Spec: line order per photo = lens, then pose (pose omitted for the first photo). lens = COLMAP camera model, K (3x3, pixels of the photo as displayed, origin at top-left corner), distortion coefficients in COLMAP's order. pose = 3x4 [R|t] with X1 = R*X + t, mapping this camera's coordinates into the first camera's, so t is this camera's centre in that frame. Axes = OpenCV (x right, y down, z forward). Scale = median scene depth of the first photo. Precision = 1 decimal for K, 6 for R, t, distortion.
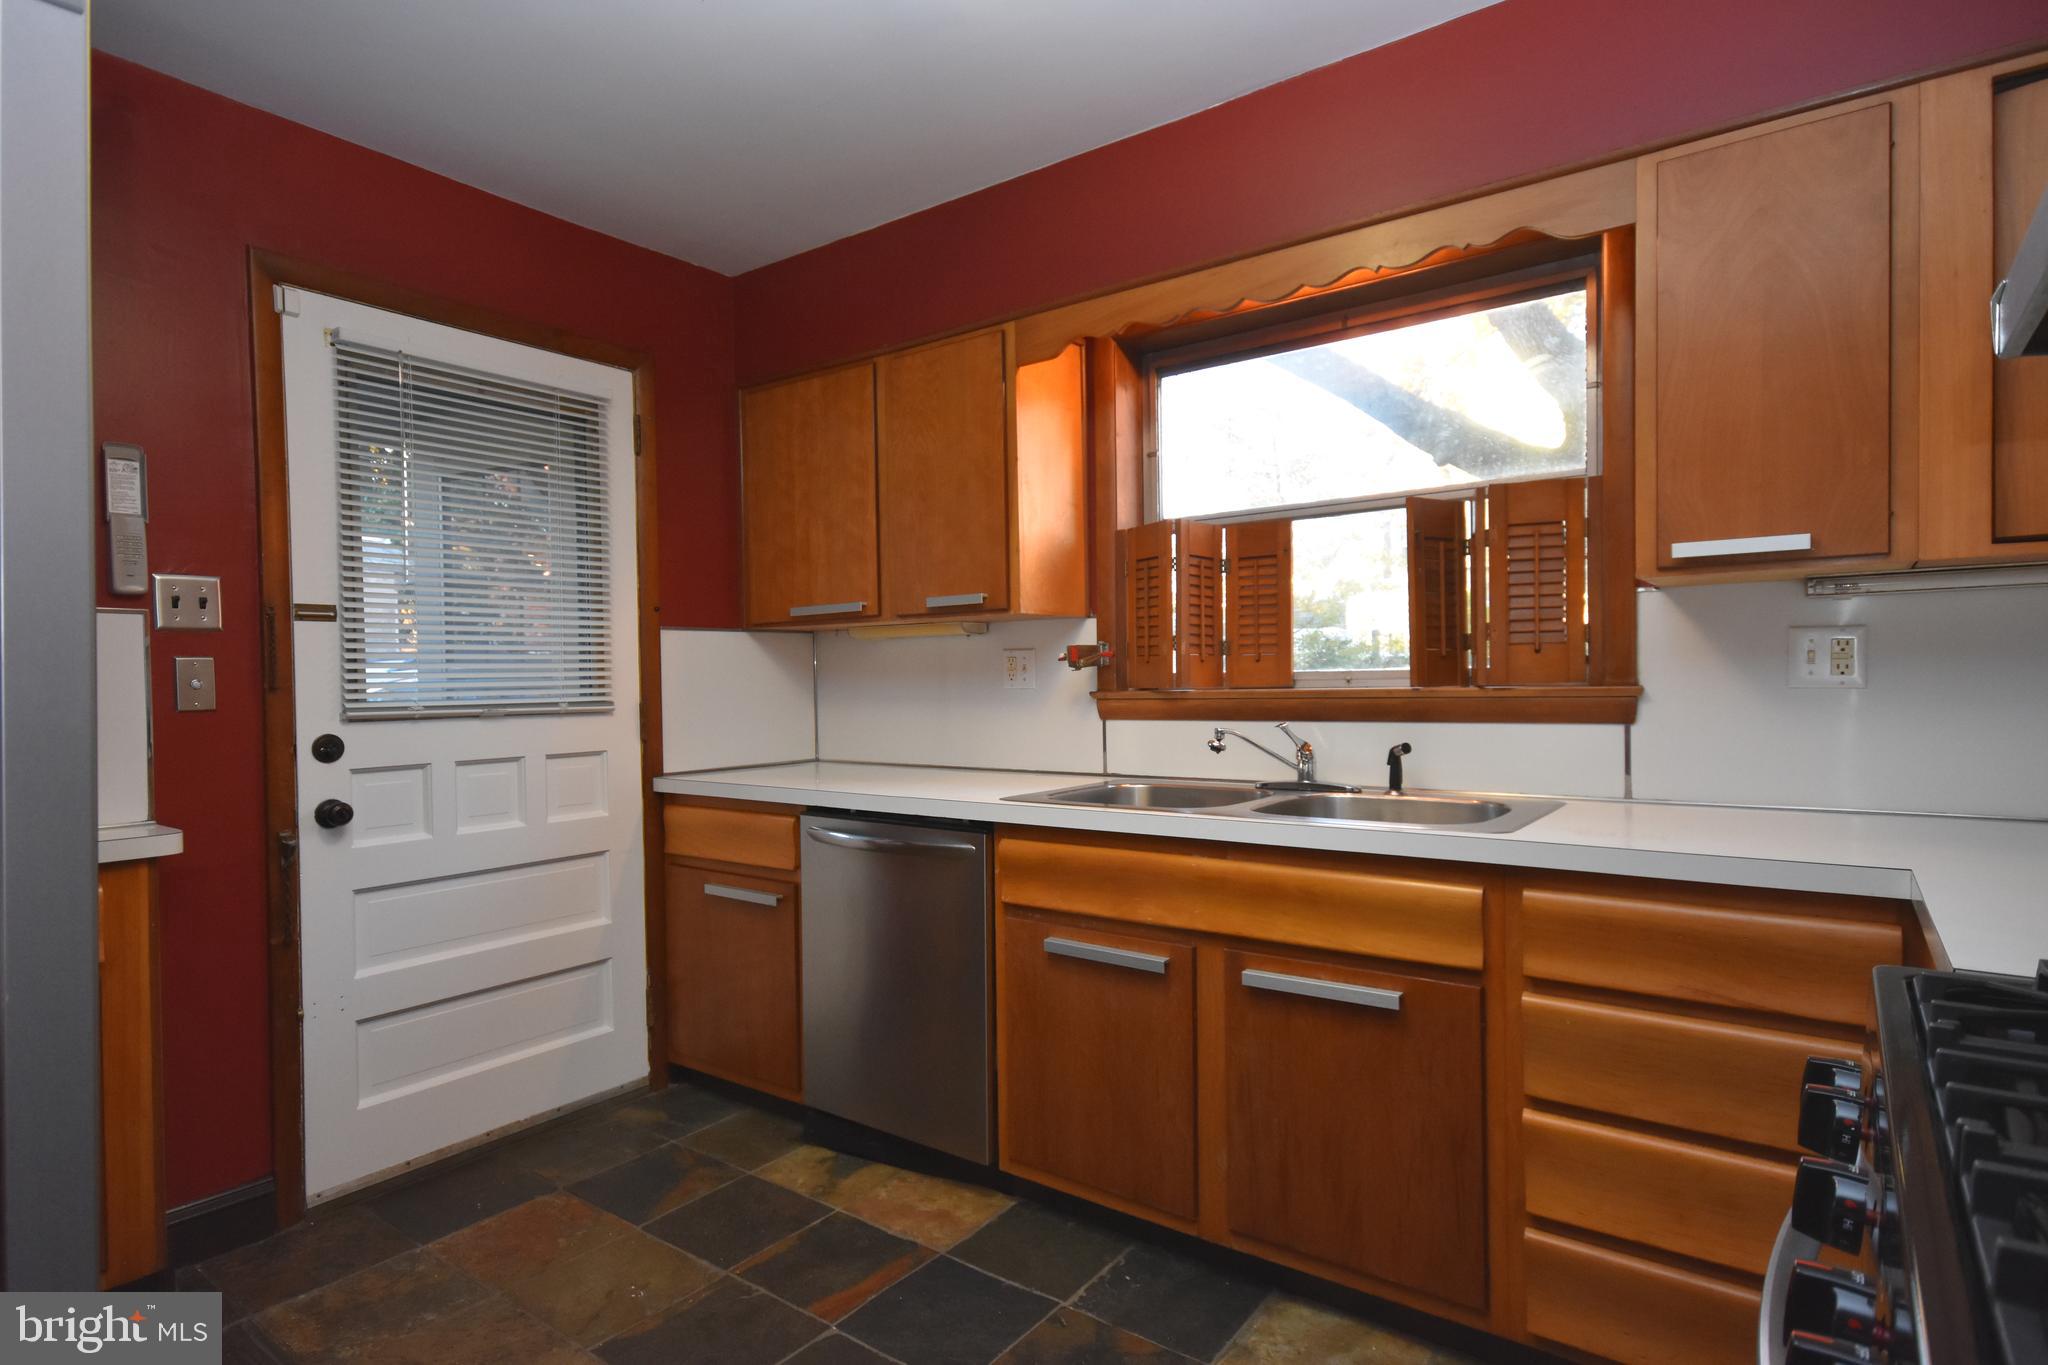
lens RADIAL K [[1071.2, 0, 1023.1], [0, 1071.2, 687.7], [0, 0, 1]] dist [0.004800, 0.002787]
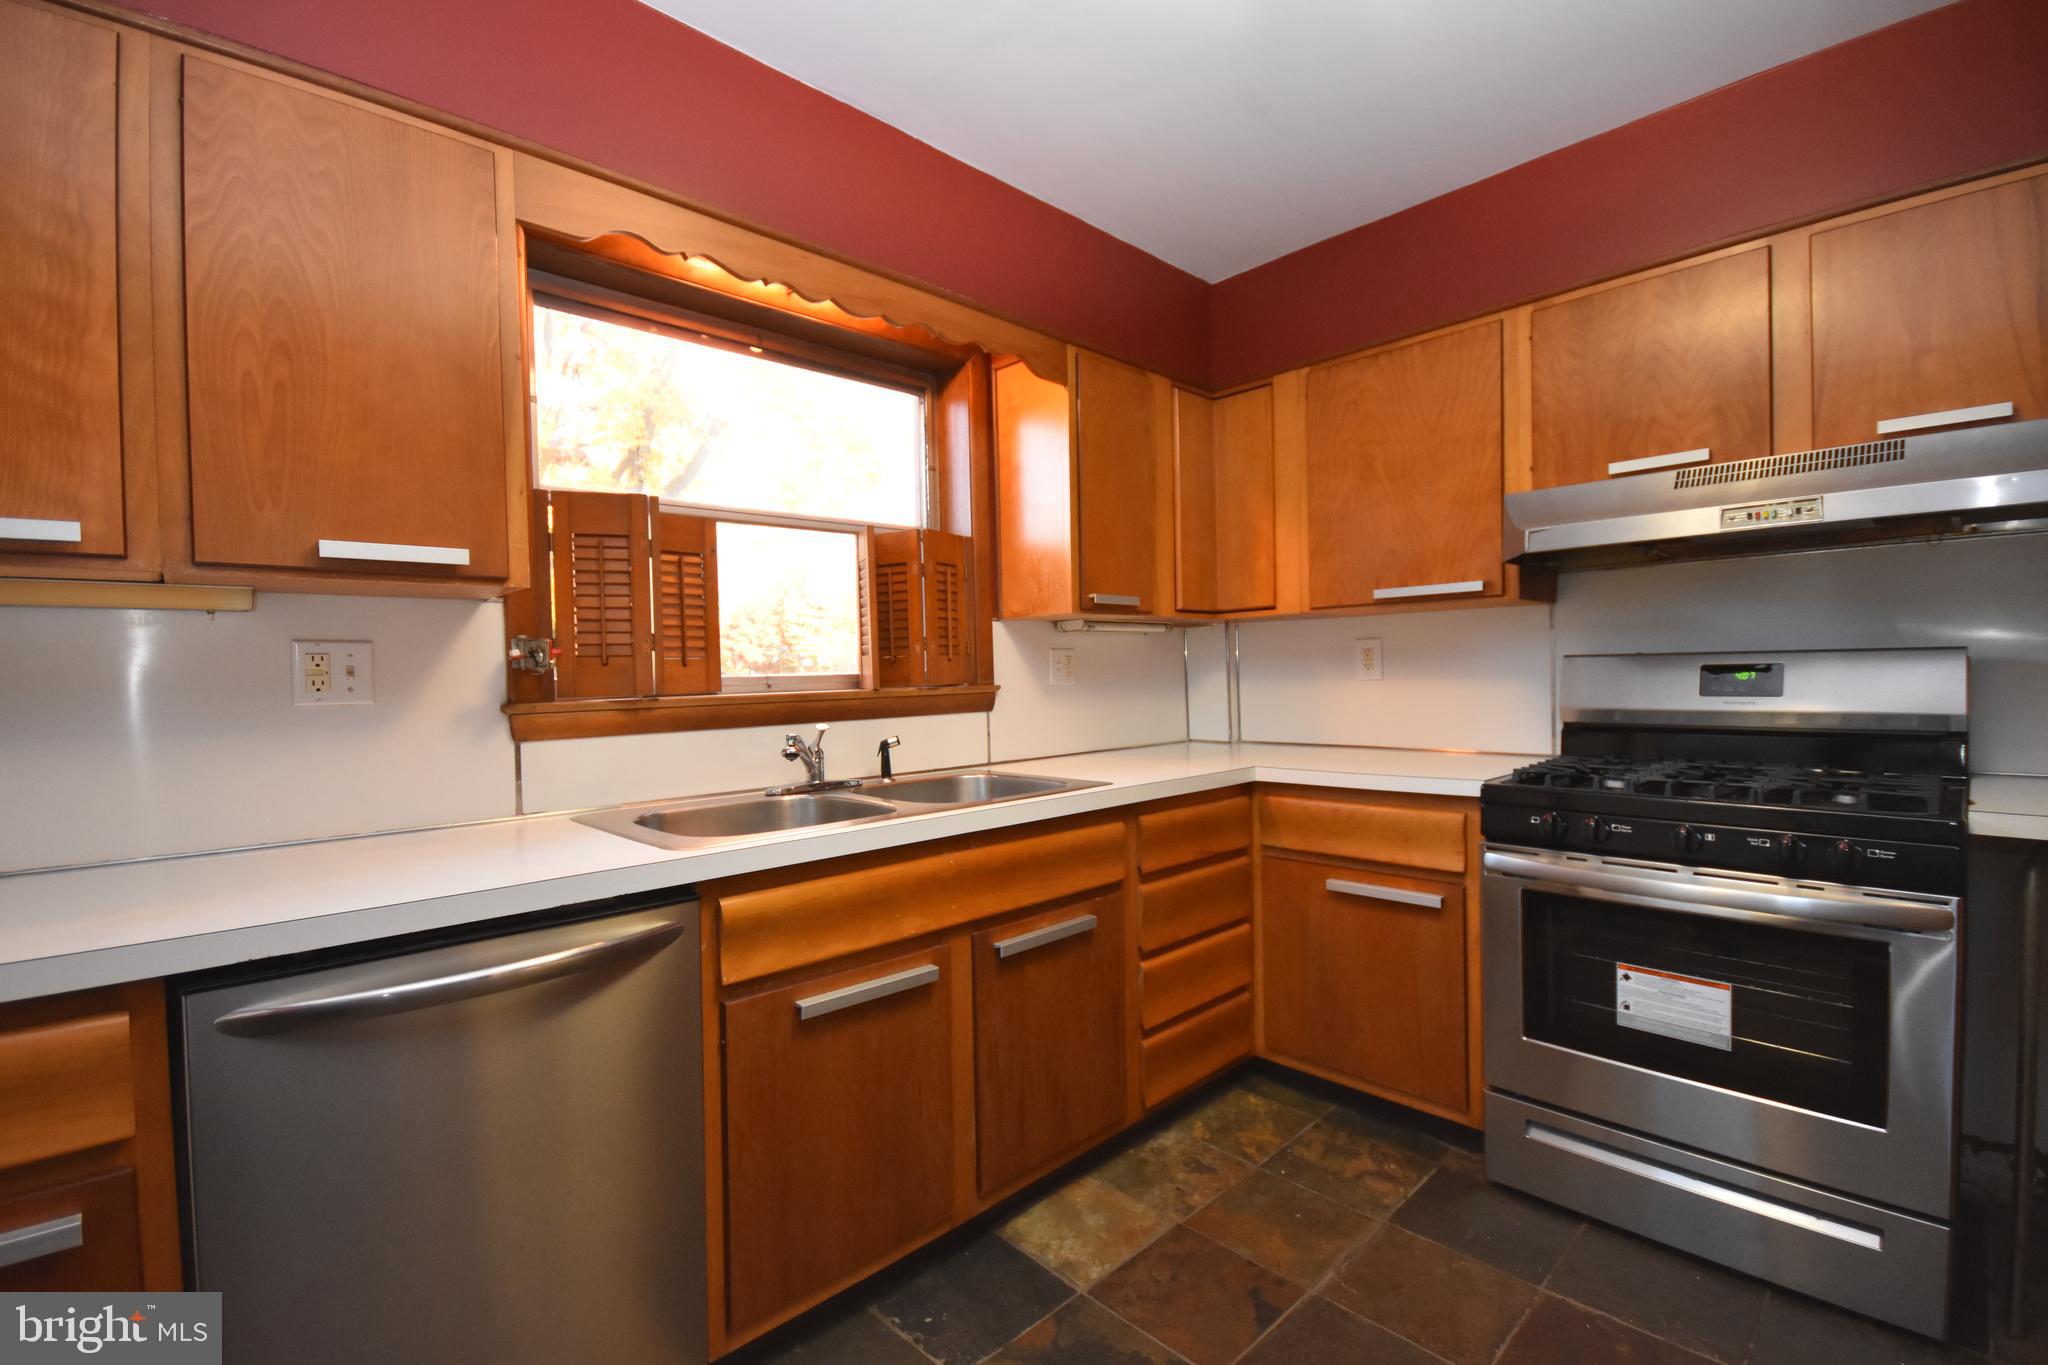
lens RADIAL K [[896.6, 0, 1022.0], [0, 896.6, 688.5], [0, 0, 1]] dist [0.001845, -0.009188]
pose [[0.171545, -0.006872, 0.985152, -0.577362], [0.026418, 0.999648, 0.002373, 0.000727], [-0.984822, 0.025619, 0.171666, 0.681575]]
